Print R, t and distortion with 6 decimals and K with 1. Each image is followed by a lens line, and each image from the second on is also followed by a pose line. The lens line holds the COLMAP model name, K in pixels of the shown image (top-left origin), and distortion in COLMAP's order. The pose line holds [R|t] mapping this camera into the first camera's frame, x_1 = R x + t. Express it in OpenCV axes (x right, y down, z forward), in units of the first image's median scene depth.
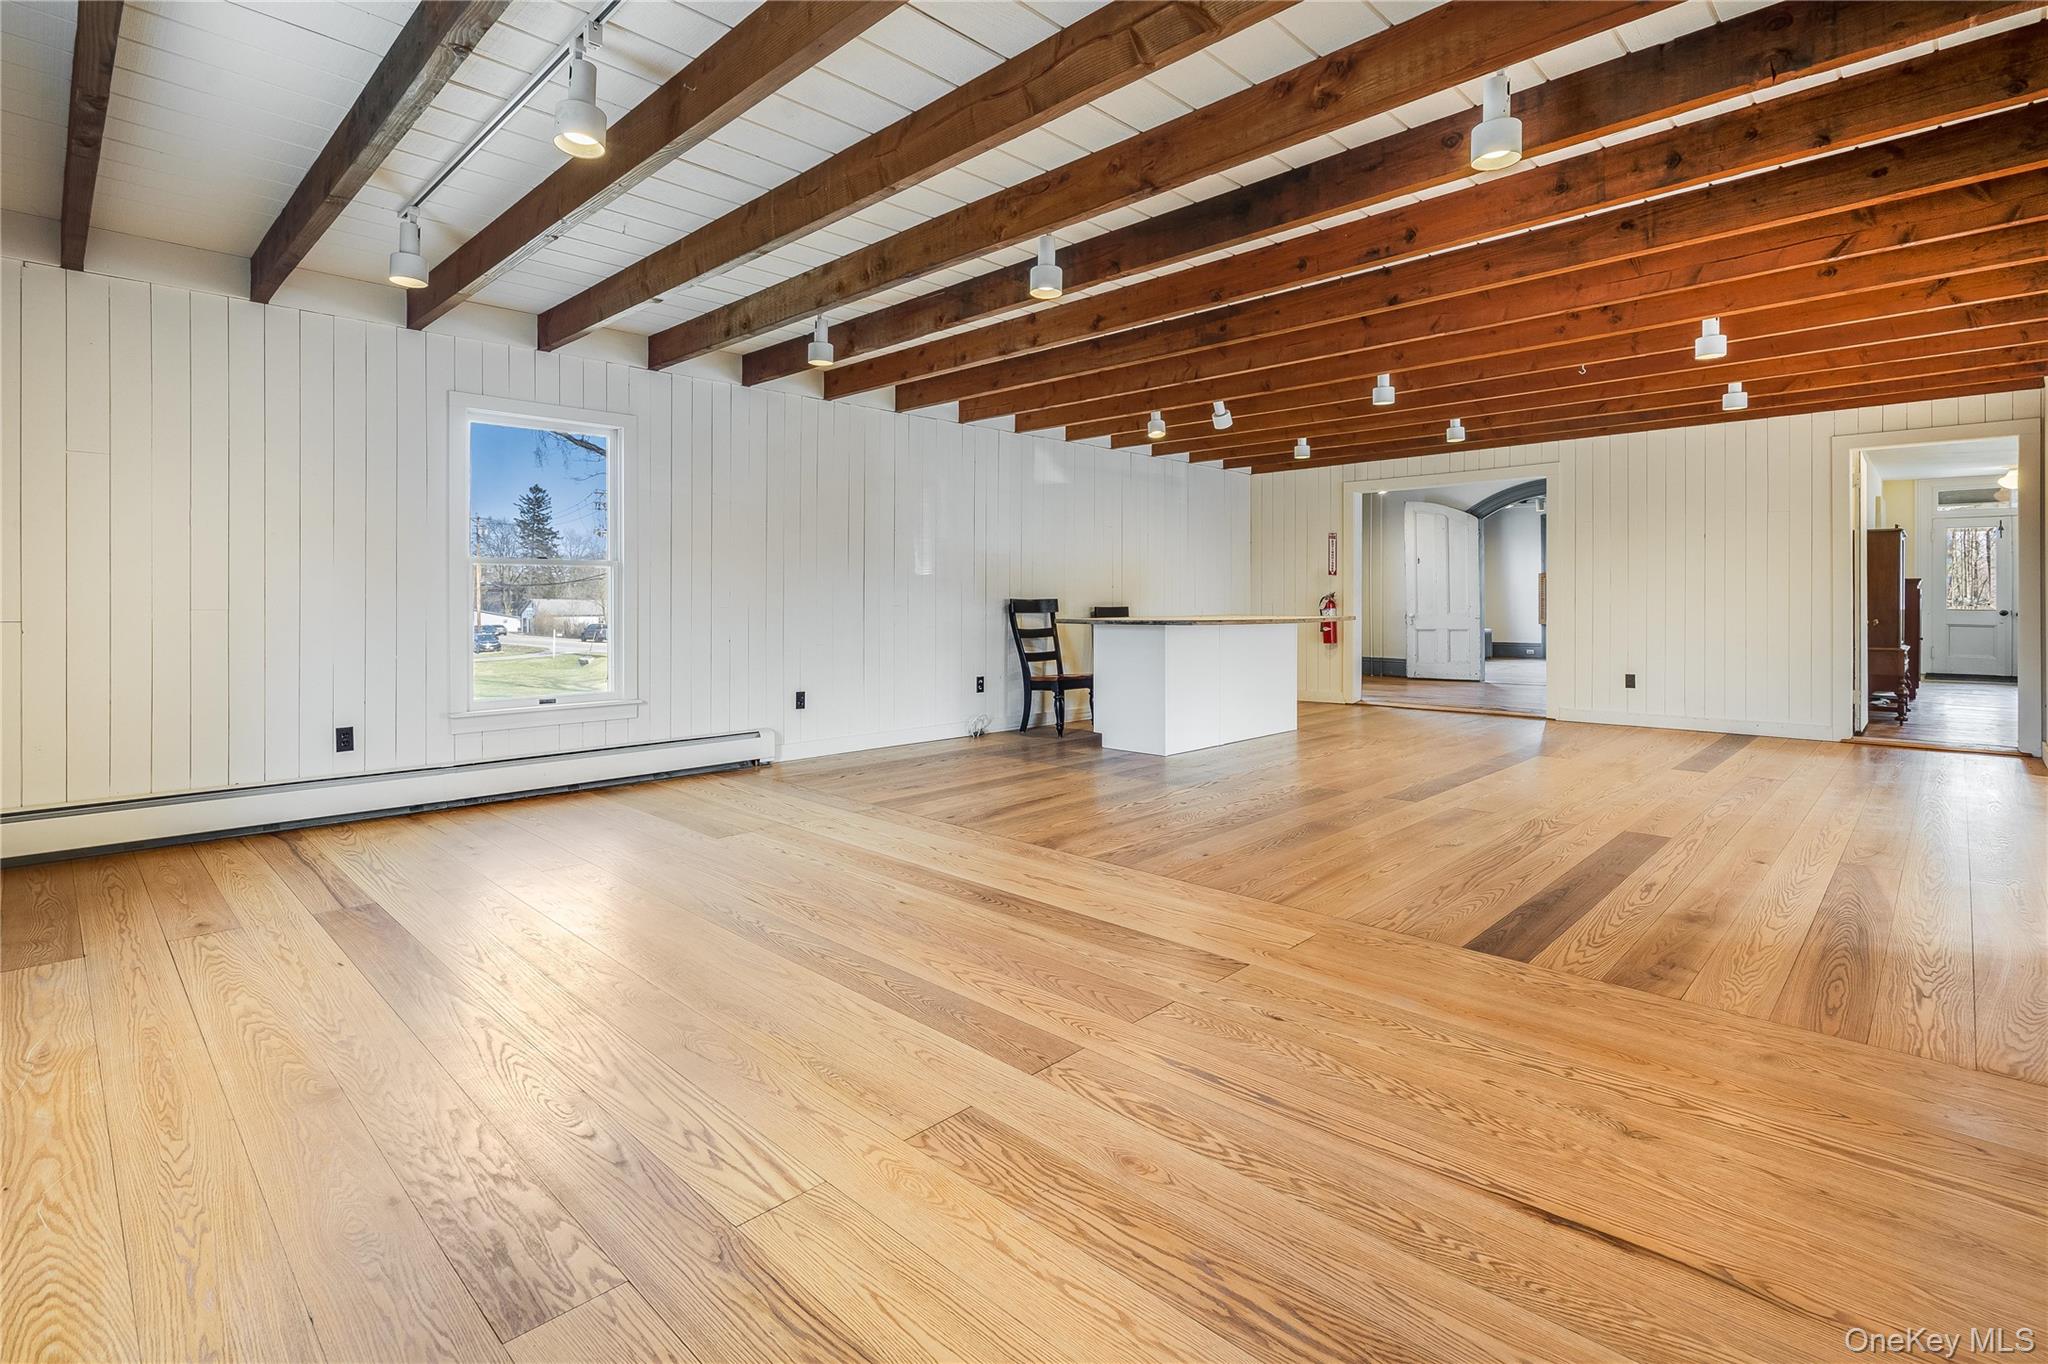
lens RADIAL K [[956.8, 0, 1011.2], [0, 956.8, 668.6], [0, 0, 1]] dist [-0.001780, 0.009321]
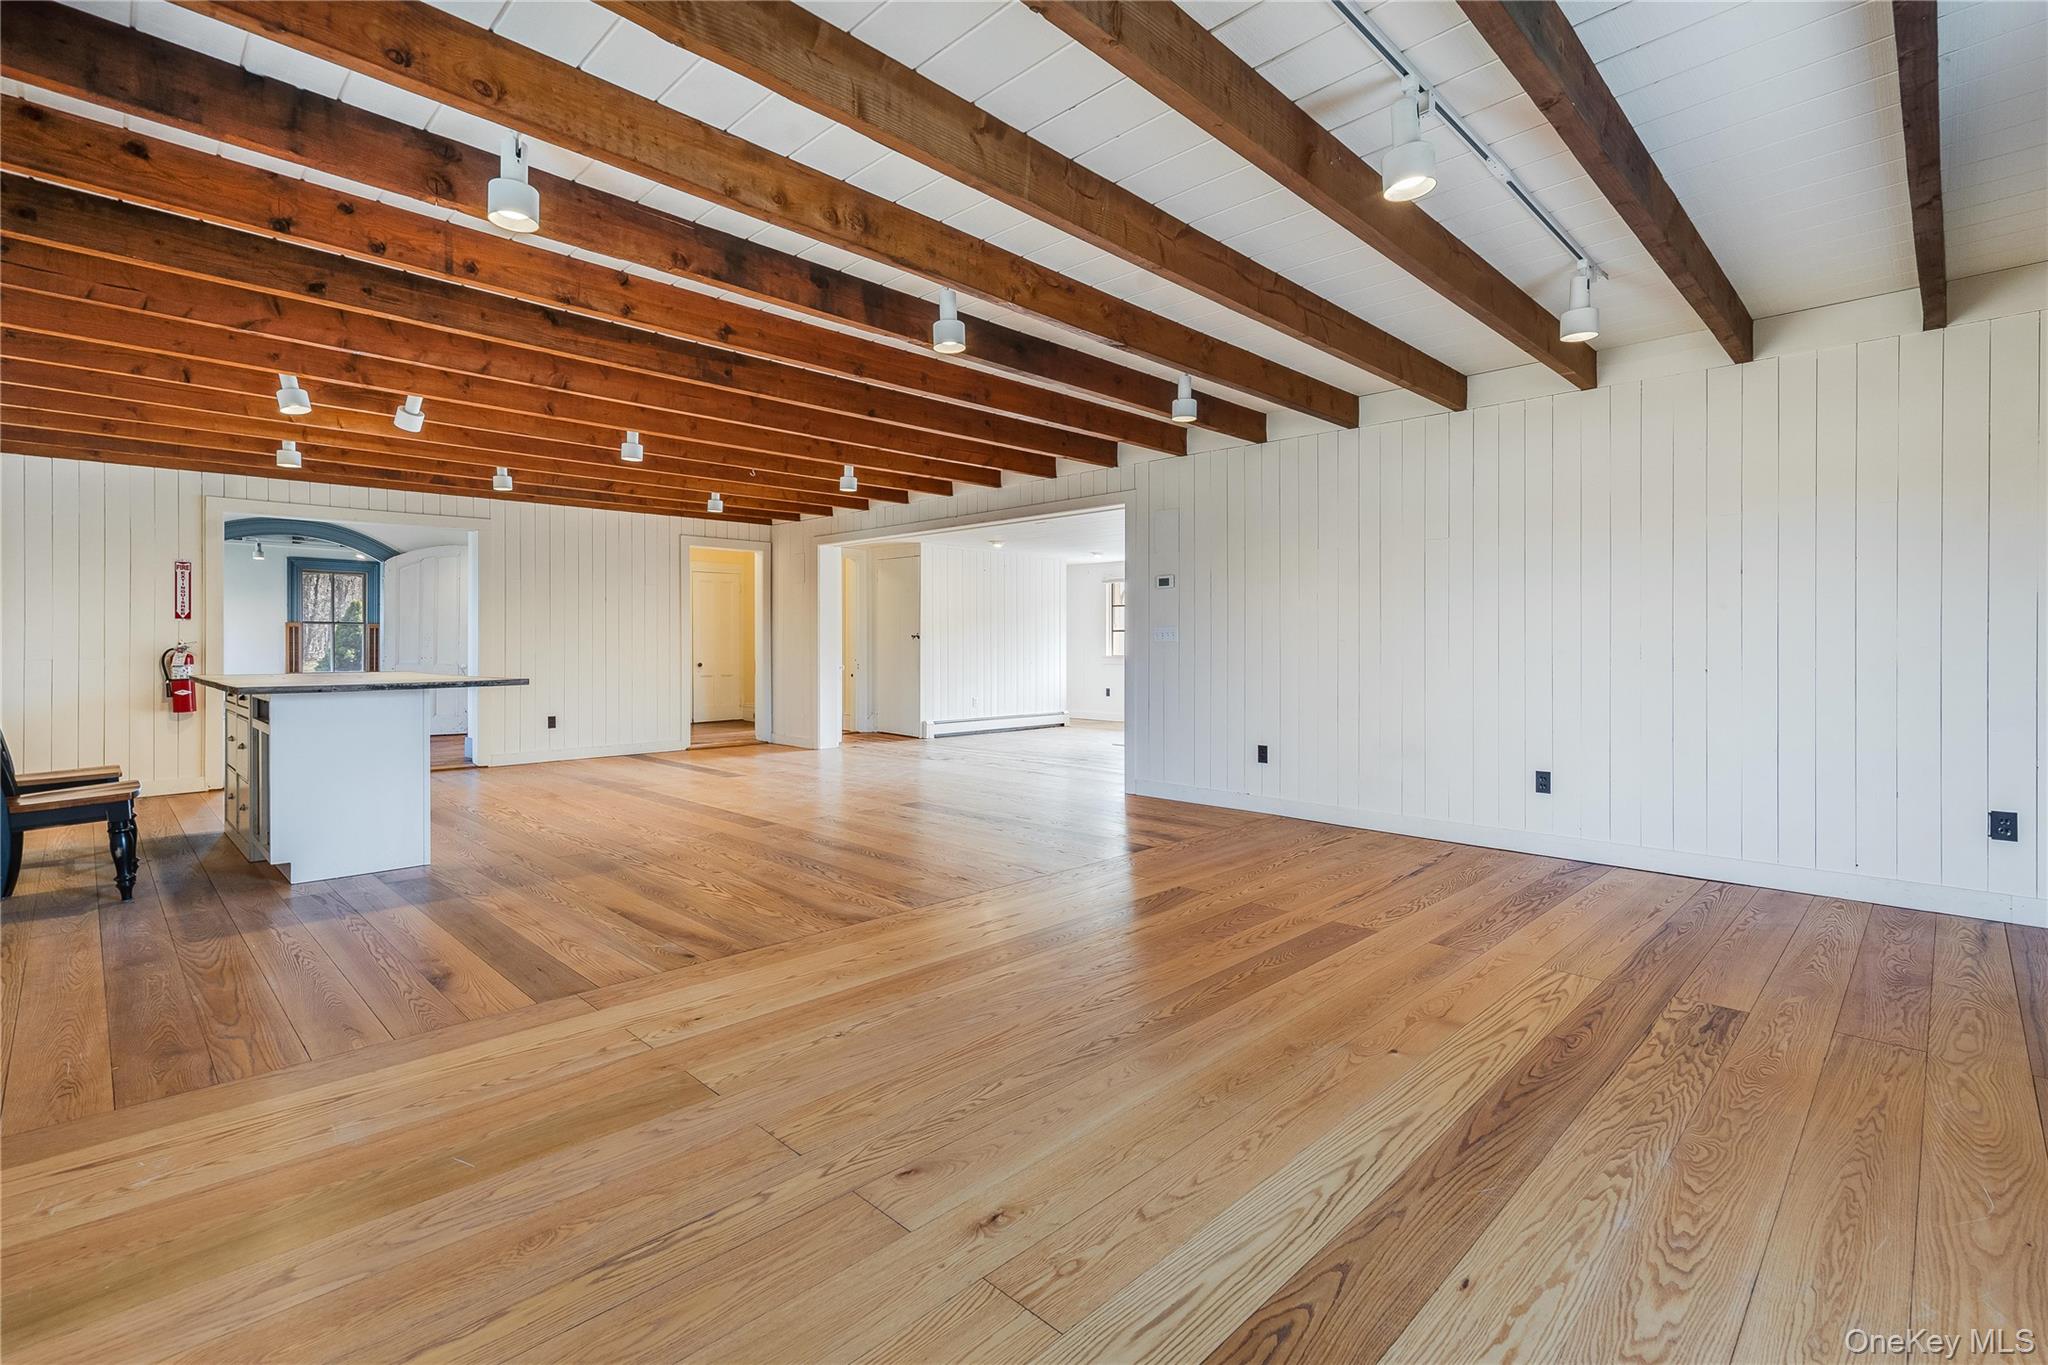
lens RADIAL K [[933.2, 0, 993.4], [0, 933.2, 695.4], [0, 0, 1]] dist [-0.005554, 0.012822]
pose [[0.021721, -0.052606, 0.998379, -0.823336], [0.076033, 0.995810, 0.050816, -0.063108], [-0.996869, 0.074806, 0.025629, 0.818218]]
